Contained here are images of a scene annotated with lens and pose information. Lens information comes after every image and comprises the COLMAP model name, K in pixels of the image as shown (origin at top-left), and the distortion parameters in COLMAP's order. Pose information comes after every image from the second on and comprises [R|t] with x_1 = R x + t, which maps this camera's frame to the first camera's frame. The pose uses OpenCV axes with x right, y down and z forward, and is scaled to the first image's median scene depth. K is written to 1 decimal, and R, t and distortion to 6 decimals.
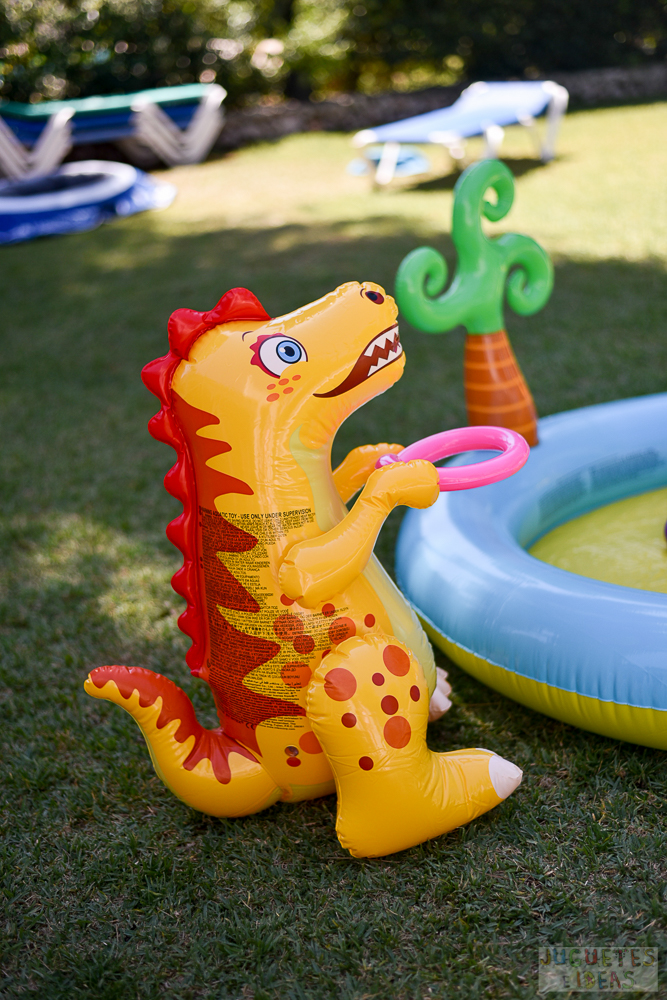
lens RADIAL K [[1469.6, 0, 333.5], [0, 1469.6, 500.0], [0, 0, 1]] dist [-0.015340, 0.058792]
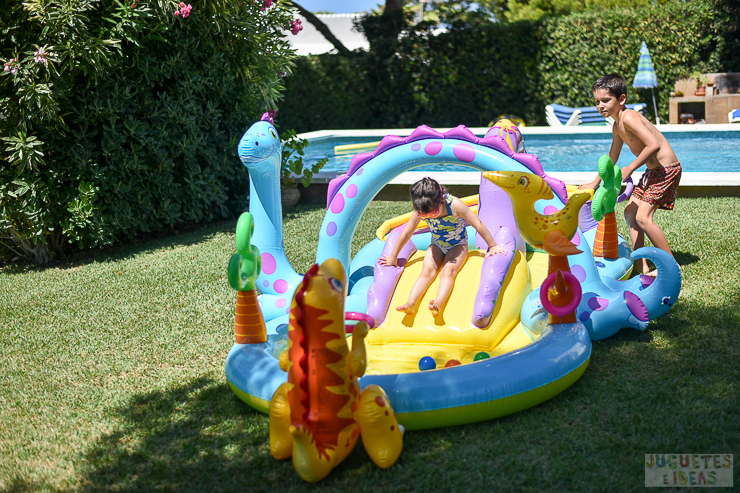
lens RADIAL K [[1087.5, 0, 370.0], [0, 1087.5, 246.5], [0, 0, 1]] dist [-0.015340, 0.058792]
pose [[0.519554, -0.059602, 0.852357, -1.634941], [0.214170, 0.974802, -0.062383, -0.030549], [-0.827161, 0.214960, 0.519227, -0.080383]]
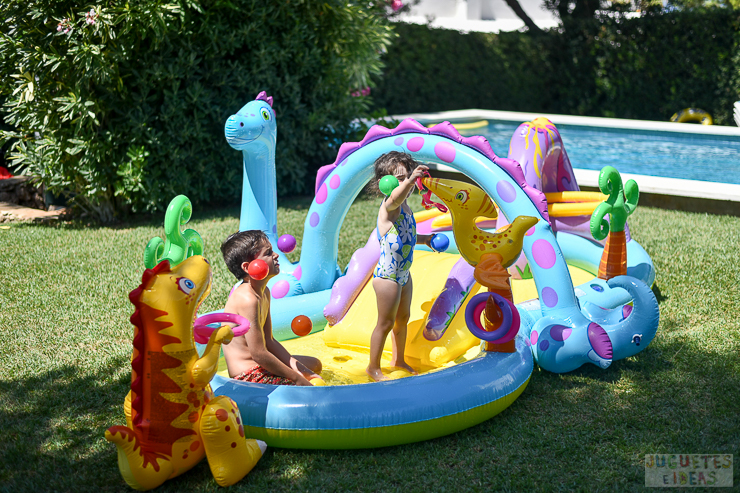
lens RADIAL K [[1087.5, 0, 370.0], [0, 1087.5, 246.5], [0, 0, 1]] dist [-0.015340, 0.058792]
pose [[0.684737, -0.018442, 0.728557, -1.128314], [0.100323, 0.992548, -0.069165, -0.006364], [-0.721852, 0.120451, 0.681485, -0.463074]]
